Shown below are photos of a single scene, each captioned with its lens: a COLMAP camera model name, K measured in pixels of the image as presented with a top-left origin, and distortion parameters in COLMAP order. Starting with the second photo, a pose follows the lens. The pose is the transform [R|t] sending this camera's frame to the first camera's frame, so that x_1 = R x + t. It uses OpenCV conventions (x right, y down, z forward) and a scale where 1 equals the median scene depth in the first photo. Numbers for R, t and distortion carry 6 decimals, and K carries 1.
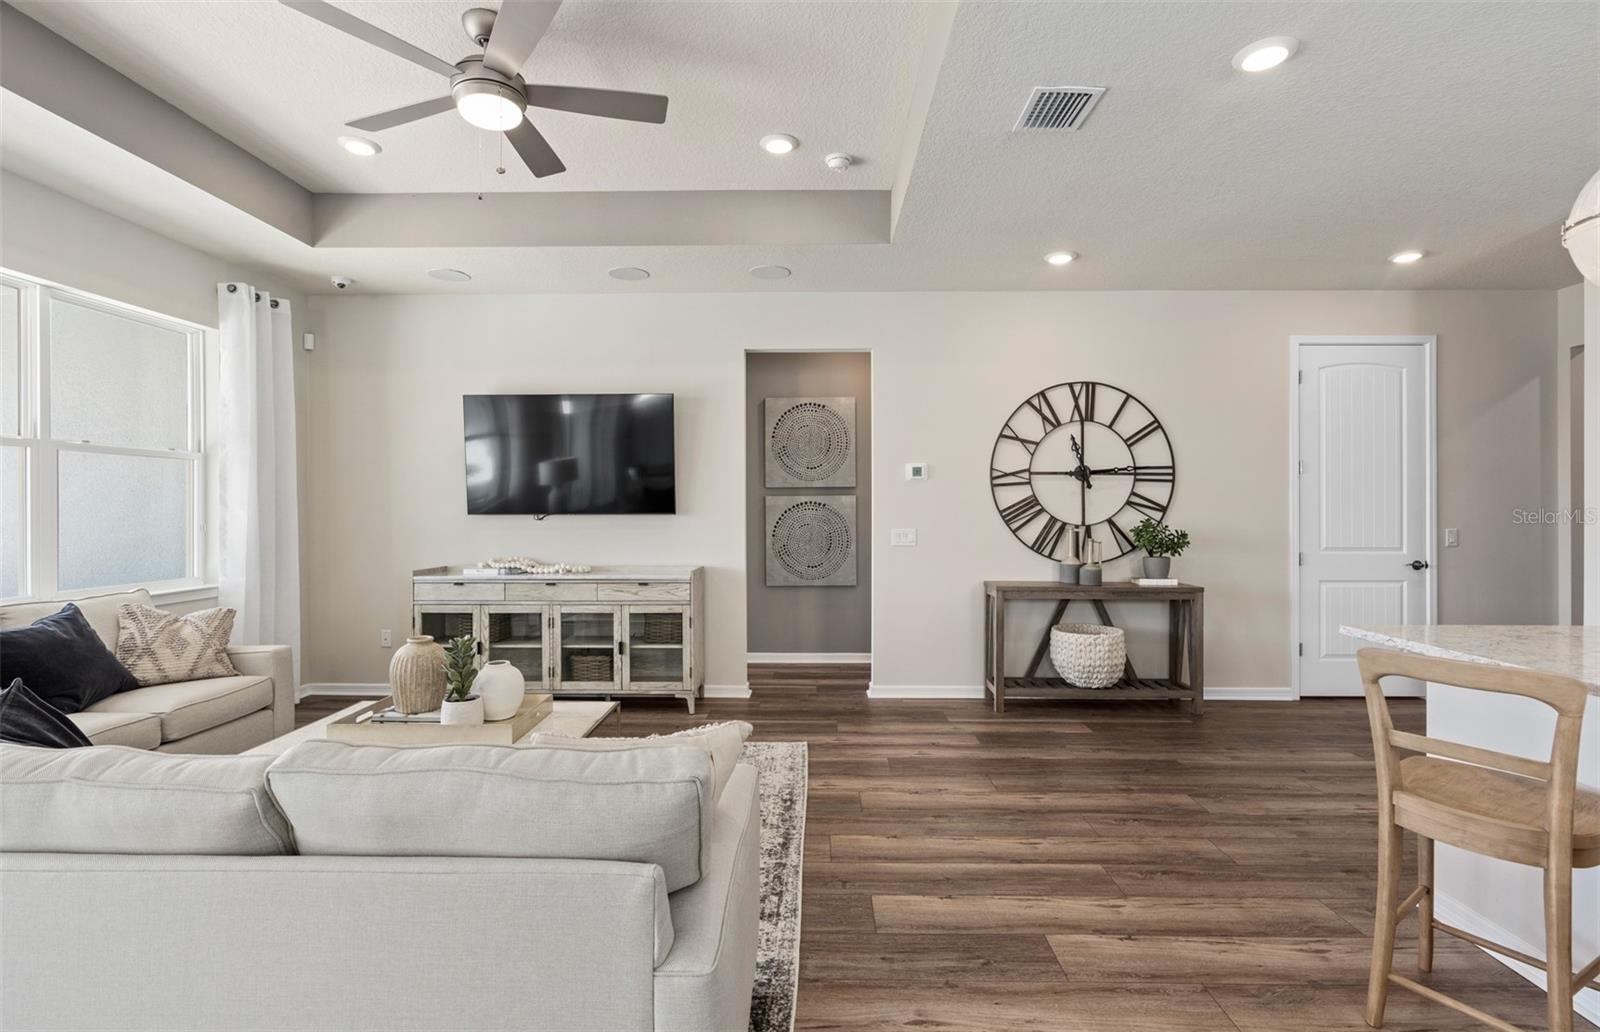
lens RADIAL K [[727.3, 0, 802.1], [0, 727.3, 508.2], [0, 0, 1]] dist [-0.009456, 0.002674]
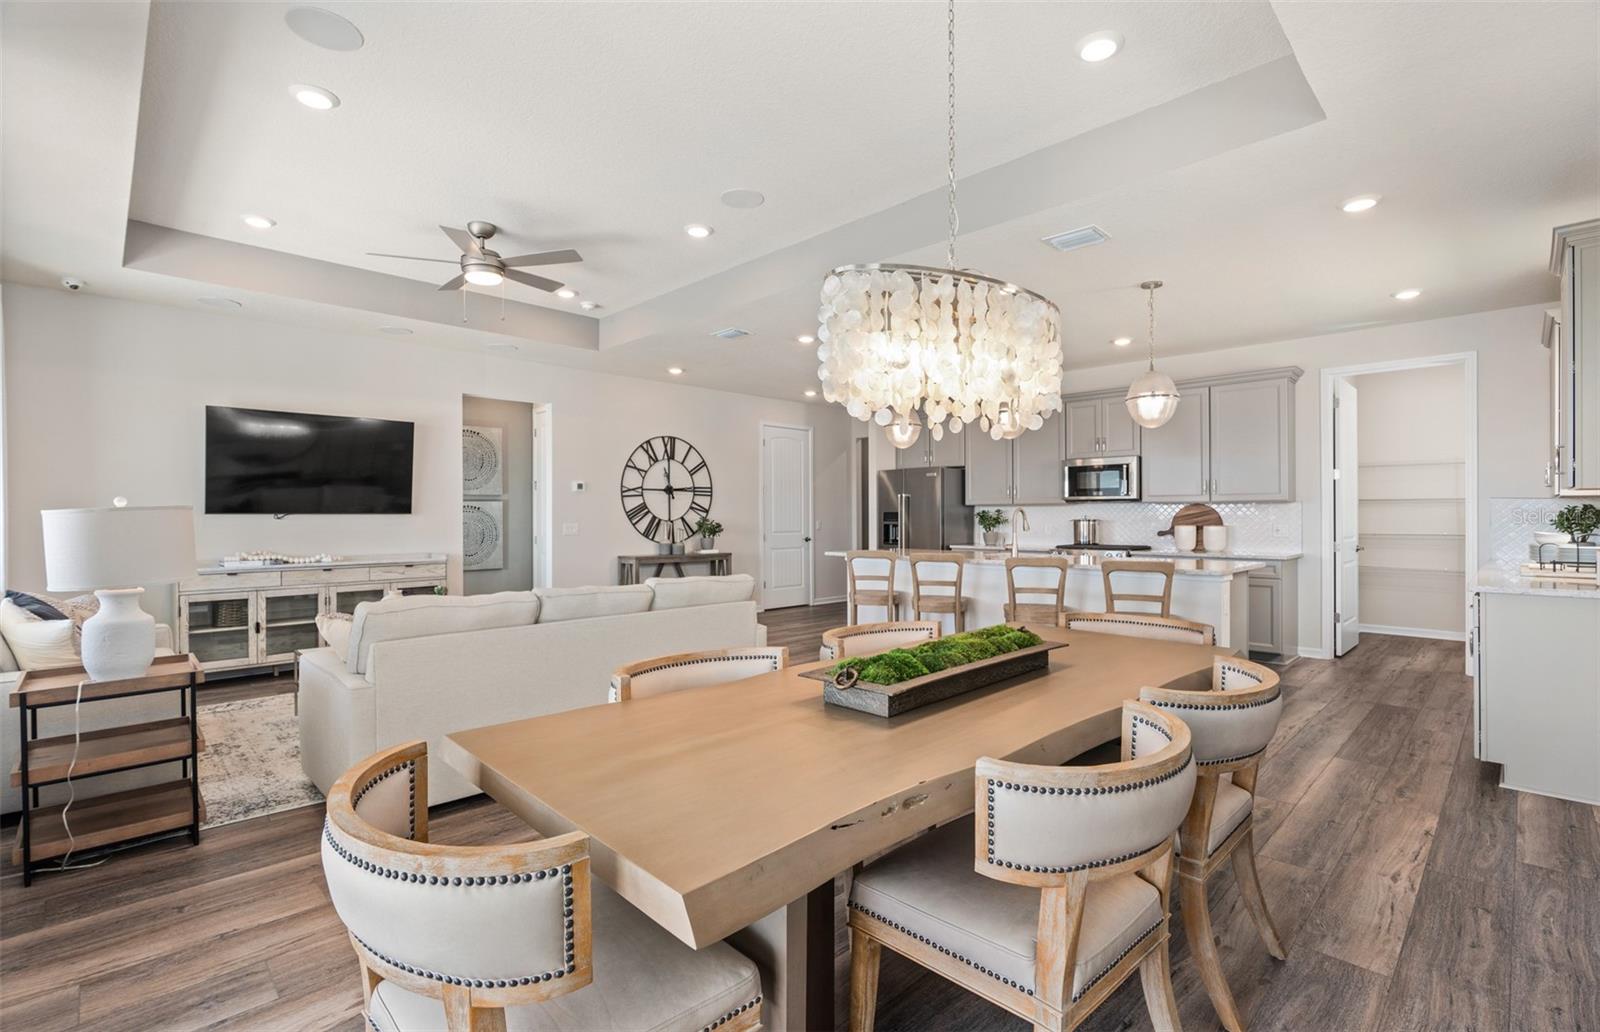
lens RADIAL K [[727.3, 0, 799.1], [0, 727.3, 511.4], [0, 0, 1]] dist [-0.009456, 0.002674]
pose [[0.700504, 0.003290, 0.713641, -0.616930], [0.001965, 0.999977, -0.006539, 0.013644], [-0.713646, 0.005983, 0.700481, -0.409935]]
